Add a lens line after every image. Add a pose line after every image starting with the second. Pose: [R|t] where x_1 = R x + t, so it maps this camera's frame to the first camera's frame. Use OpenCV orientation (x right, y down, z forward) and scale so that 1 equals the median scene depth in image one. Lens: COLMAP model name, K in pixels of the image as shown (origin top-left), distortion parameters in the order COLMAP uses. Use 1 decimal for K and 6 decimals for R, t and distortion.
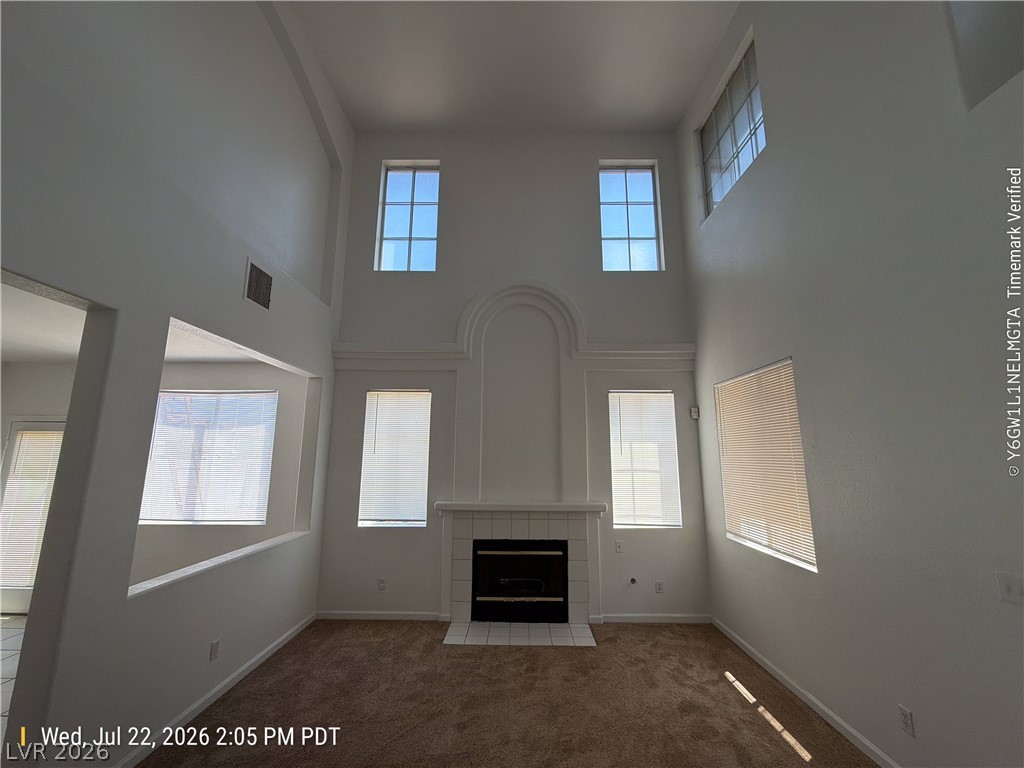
lens RADIAL K [[410.8, 0, 514.6], [0, 410.8, 381.2], [0, 0, 1]] dist [0.002714, 0.000089]
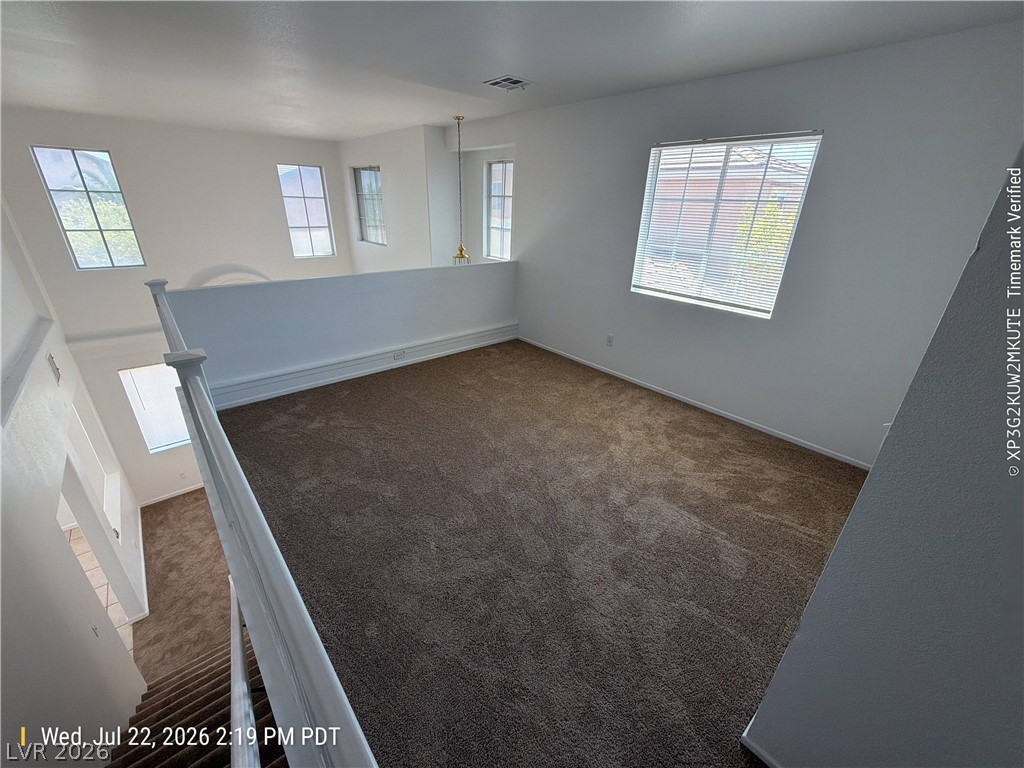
lens RADIAL K [[410.8, 0, 510.1], [0, 410.8, 385.5], [0, 0, 1]] dist [0.002714, 0.000089]
pose [[0.743544, -0.260722, 0.615765, -0.245024], [-0.140608, 0.839308, 0.525158, -0.792496], [-0.653737, -0.477060, 0.587403, -0.606435]]
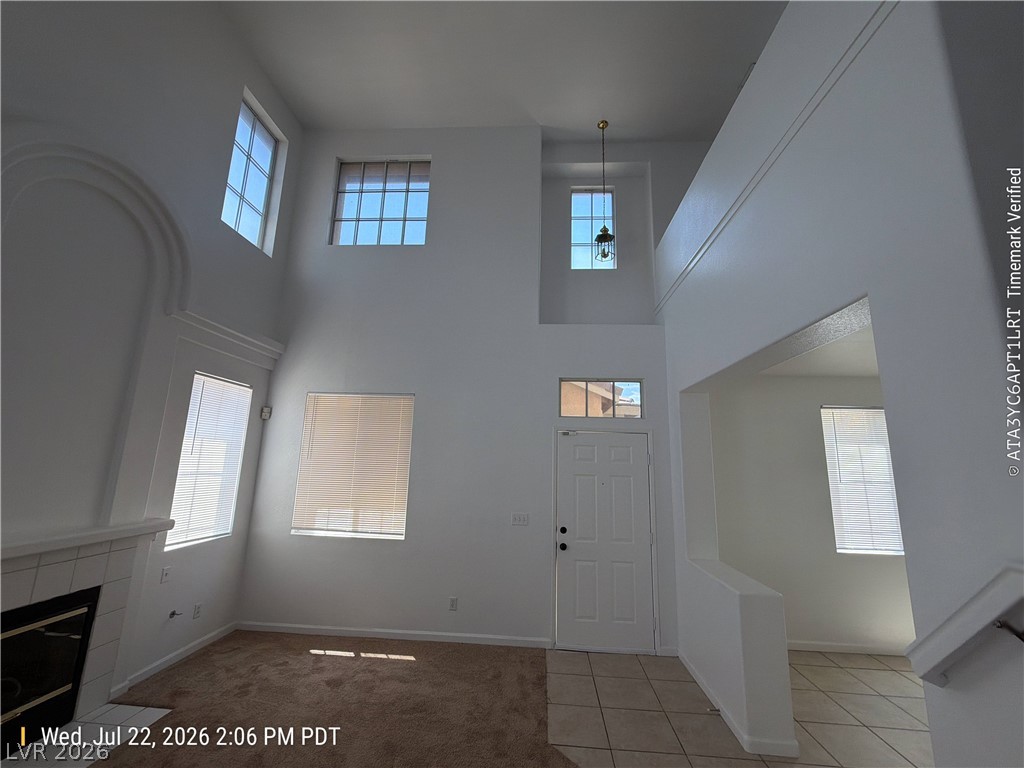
lens RADIAL K [[410.8, 0, 510.5], [0, 410.8, 382.4], [0, 0, 1]] dist [0.002714, 0.000089]
pose [[0.065462, 0.189193, 0.979755, -0.536434], [-0.205561, 0.963359, -0.172293, 0.061301], [-0.976452, -0.190121, 0.101954, 0.378647]]
